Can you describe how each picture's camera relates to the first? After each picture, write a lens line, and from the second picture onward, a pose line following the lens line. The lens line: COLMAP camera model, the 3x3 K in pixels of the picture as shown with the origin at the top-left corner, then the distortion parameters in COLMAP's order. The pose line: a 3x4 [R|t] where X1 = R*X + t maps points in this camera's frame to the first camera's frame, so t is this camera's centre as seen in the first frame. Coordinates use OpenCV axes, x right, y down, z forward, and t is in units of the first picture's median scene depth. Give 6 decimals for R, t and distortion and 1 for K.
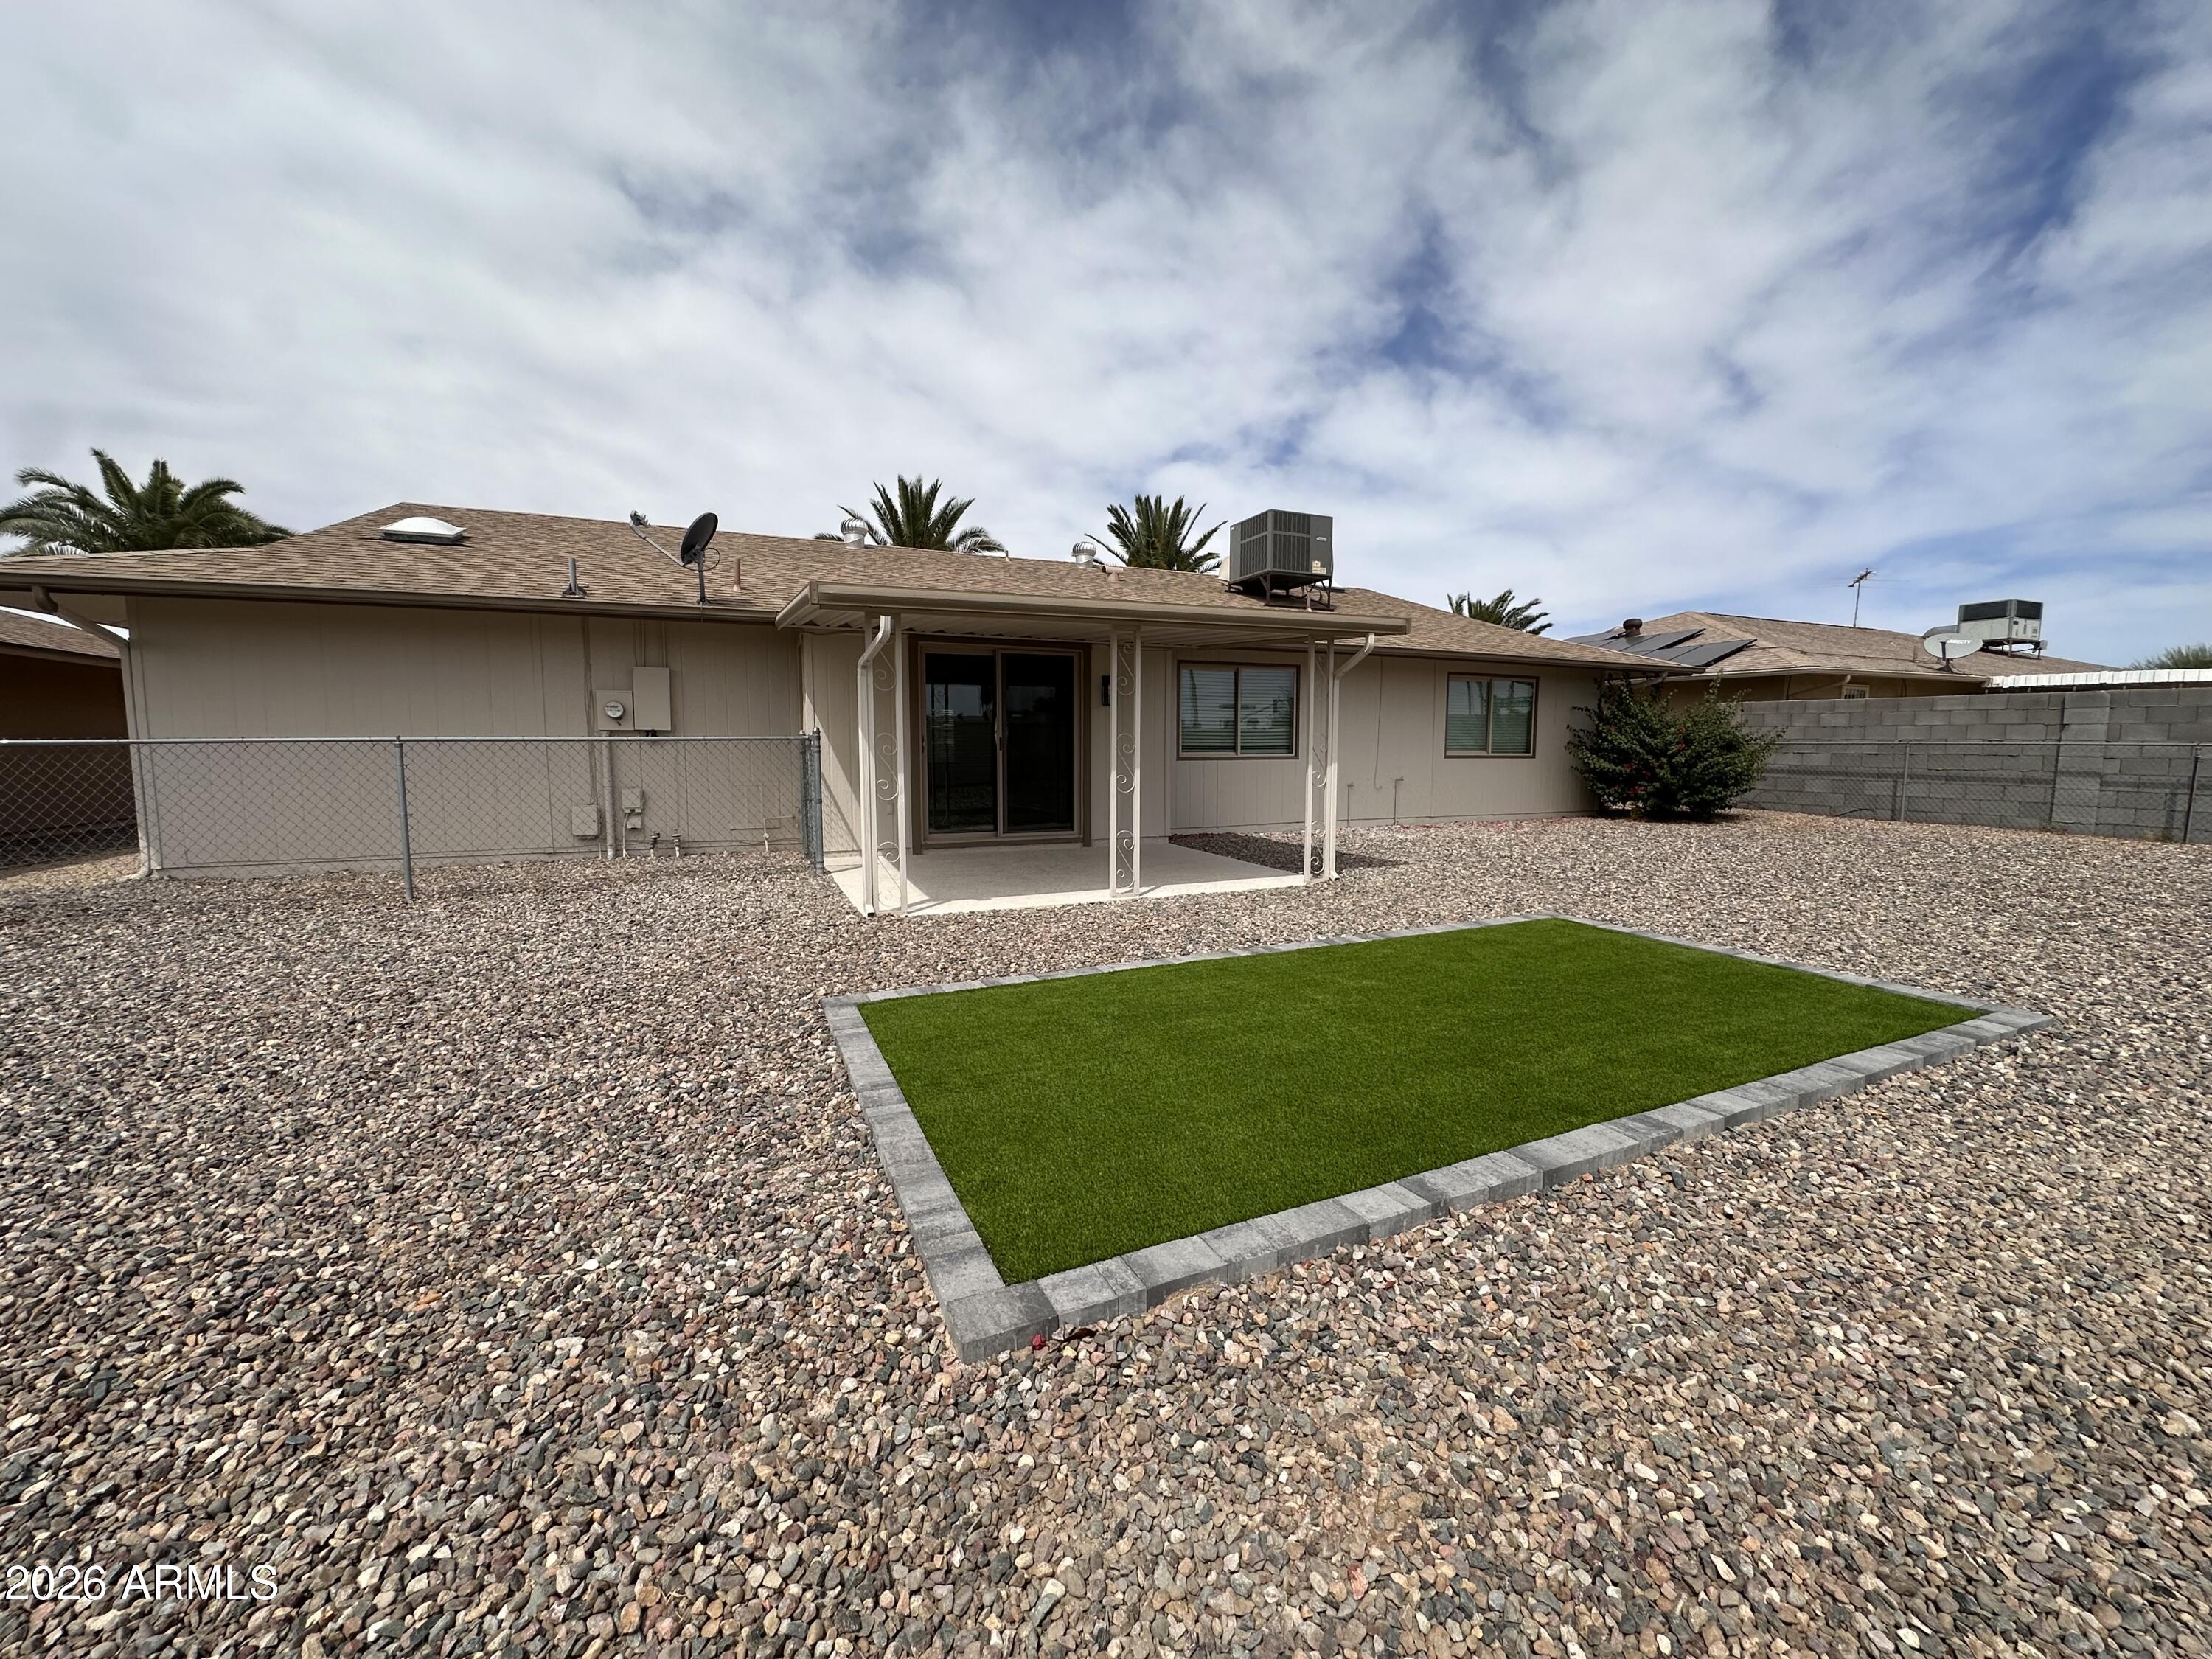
lens RADIAL K [[884.2, 0, 1093.1], [0, 884.2, 763.3], [0, 0, 1]] dist [-0.004954, 0.001541]
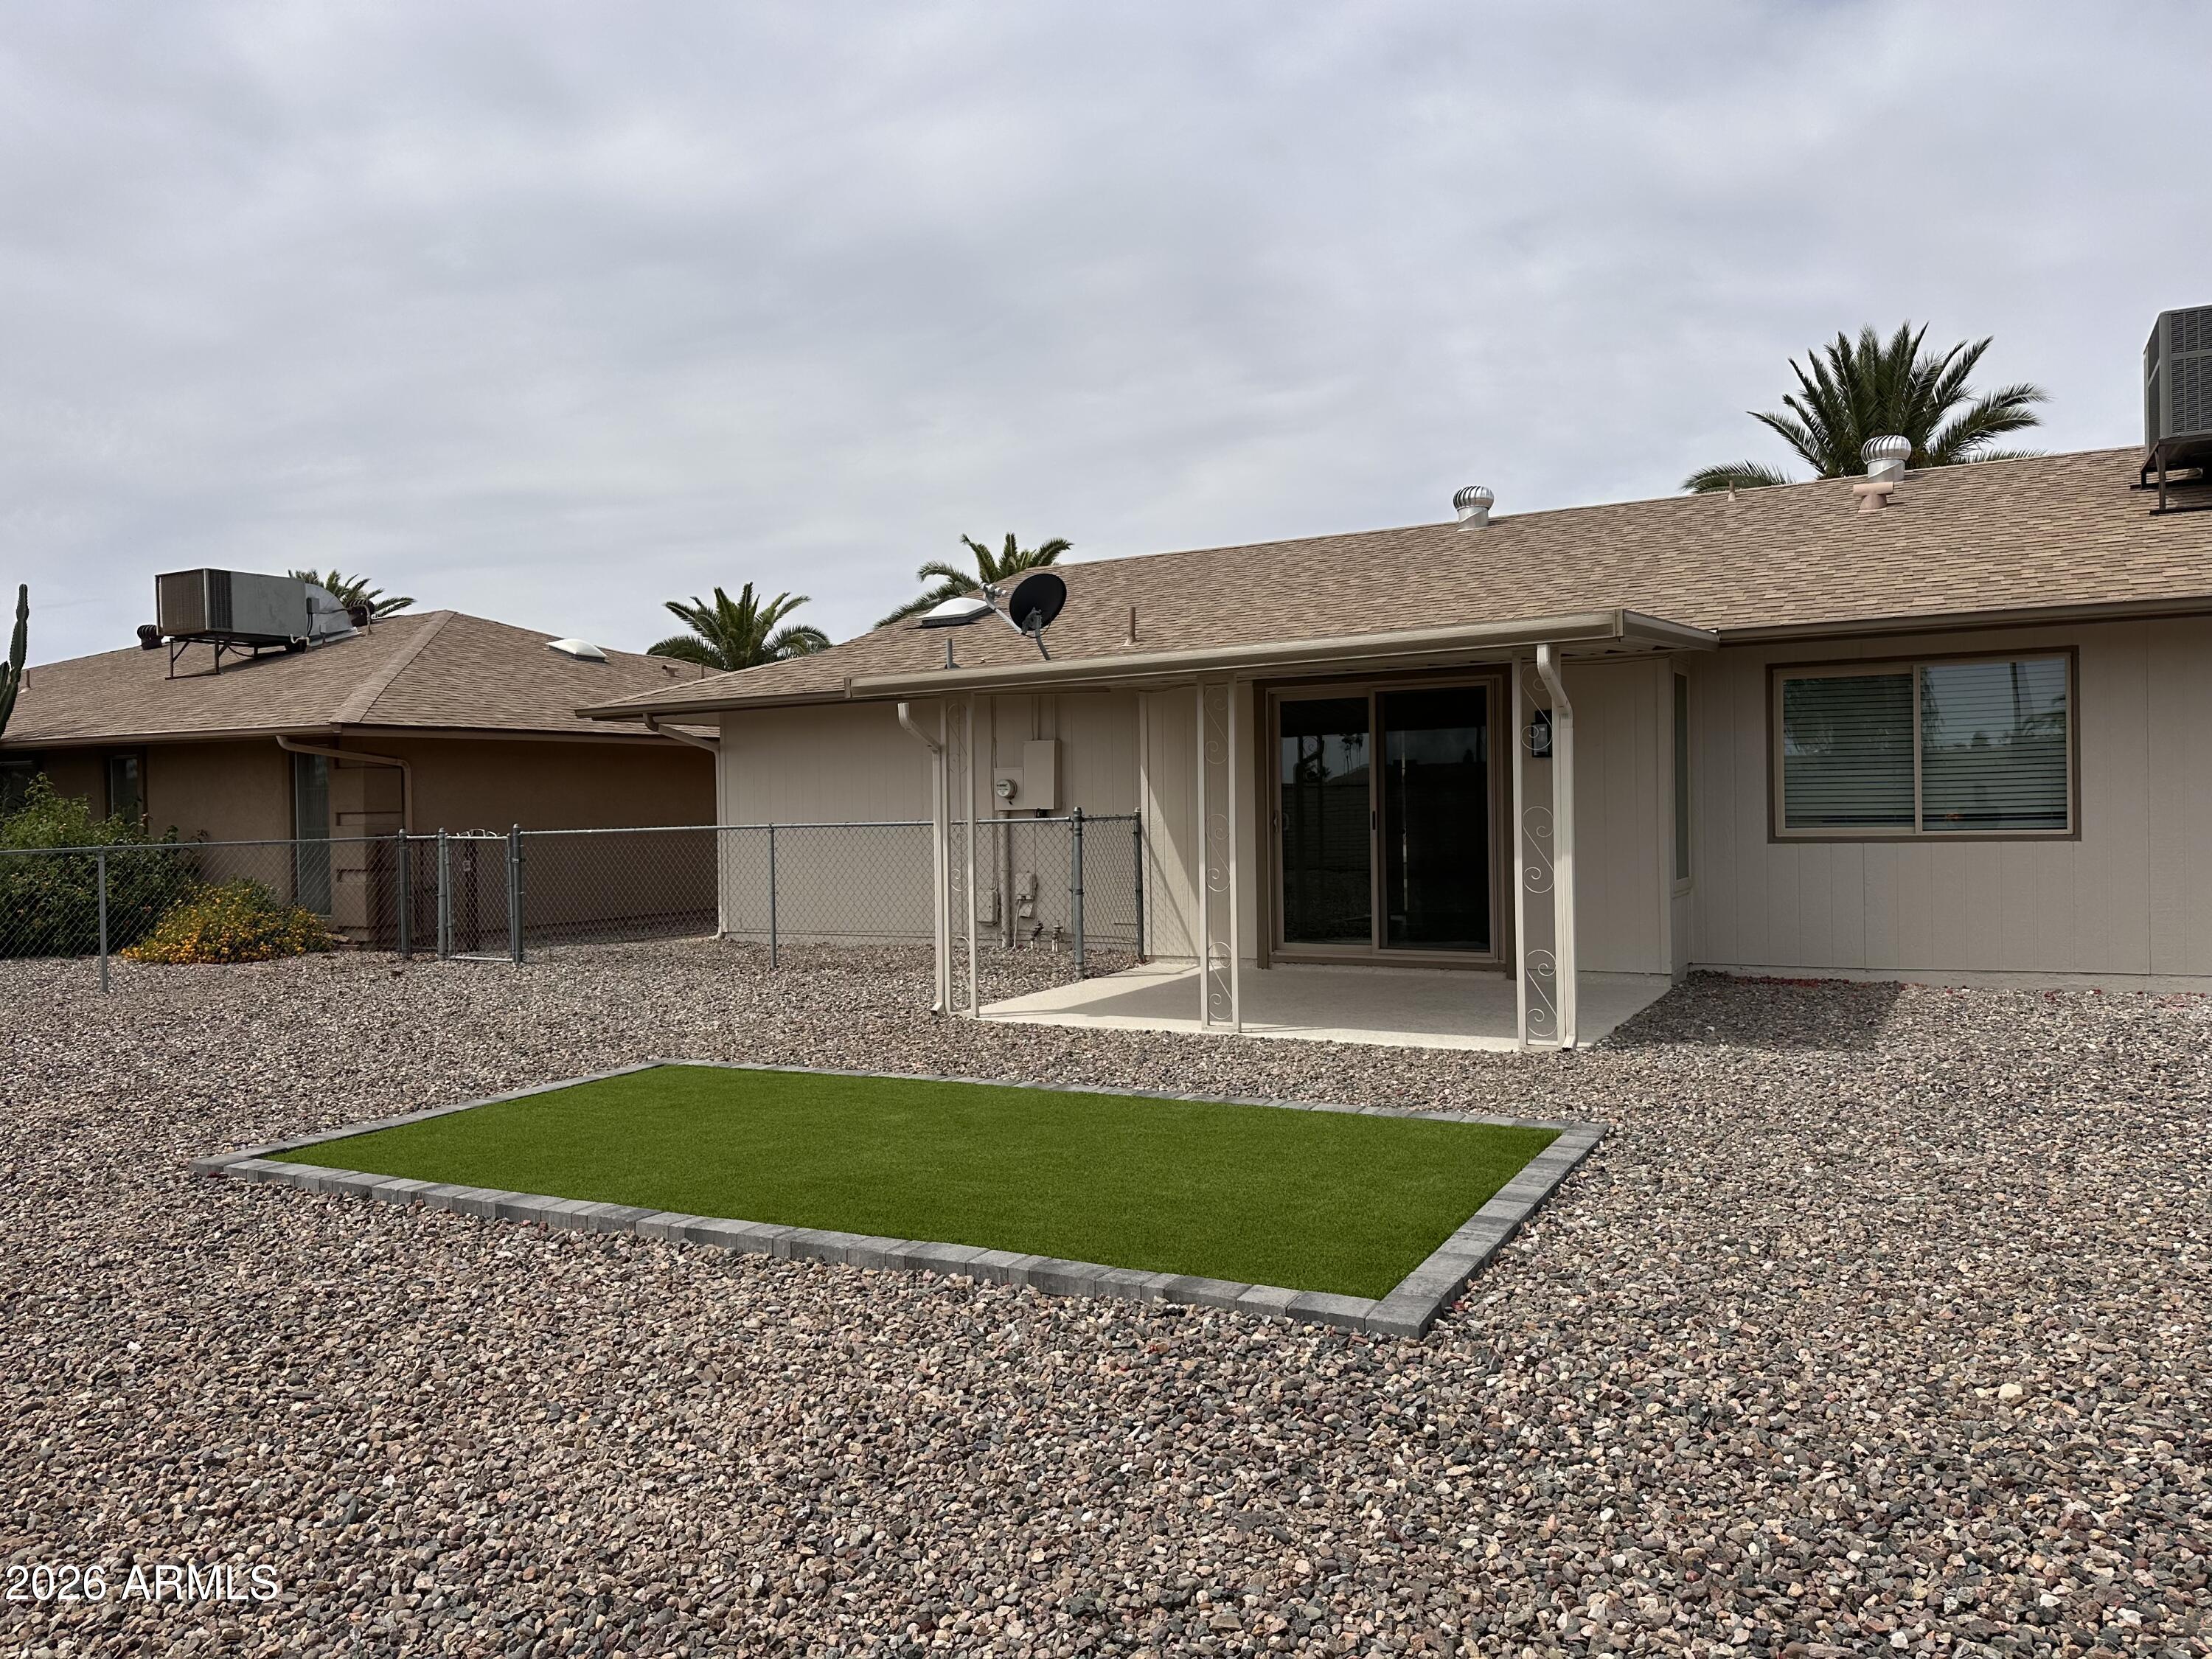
lens RADIAL K [[1552.0, 0, 1117.8], [0, 1552.0, 836.0], [0, 0, 1]] dist [0.078161, -0.106234]
pose [[0.594390, -0.000296, -0.804177, 0.467661], [0.001801, 0.999998, 0.000963, -0.006744], [0.804175, -0.002021, 0.594389, 0.067353]]
